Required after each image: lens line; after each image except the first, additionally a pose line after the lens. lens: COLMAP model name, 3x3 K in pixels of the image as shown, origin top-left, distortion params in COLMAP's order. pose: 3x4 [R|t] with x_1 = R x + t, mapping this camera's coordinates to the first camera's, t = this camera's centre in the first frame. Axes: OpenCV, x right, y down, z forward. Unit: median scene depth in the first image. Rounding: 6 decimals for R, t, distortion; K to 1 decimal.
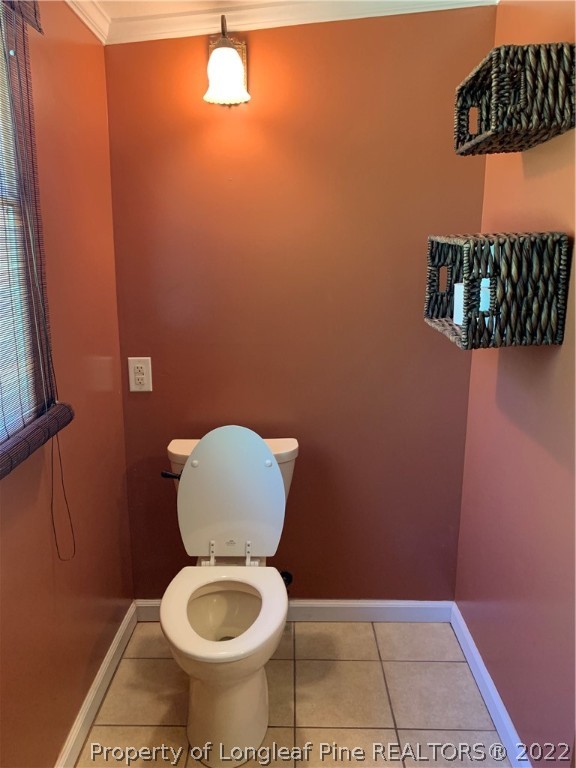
lens RADIAL K [[591.4, 0, 289.2], [0, 591.4, 375.5], [0, 0, 1]] dist [0.012357, -0.009339]
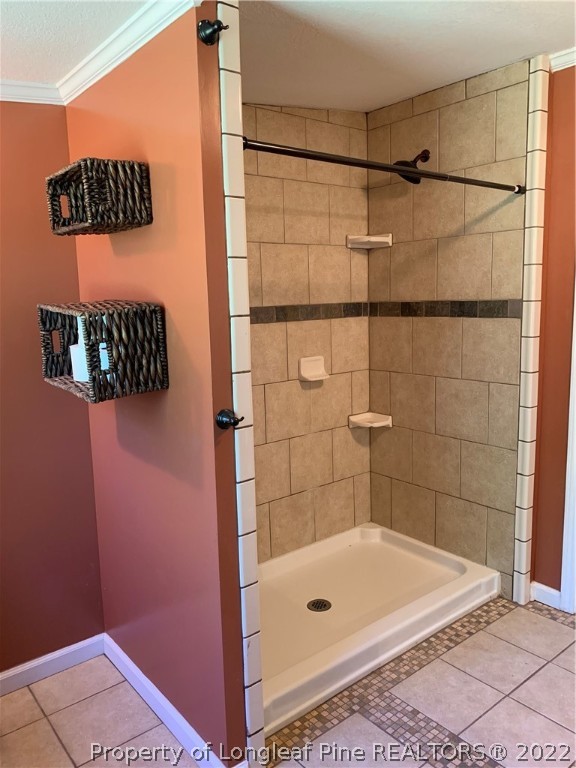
lens RADIAL K [[591.4, 0, 289.2], [0, 591.4, 375.5], [0, 0, 1]] dist [0.012357, -0.009339]
pose [[0.773890, -0.118225, 0.622188, -0.132474], [0.159712, 0.987101, -0.011088, -0.024205], [-0.612851, 0.107952, 0.782790, -0.170006]]
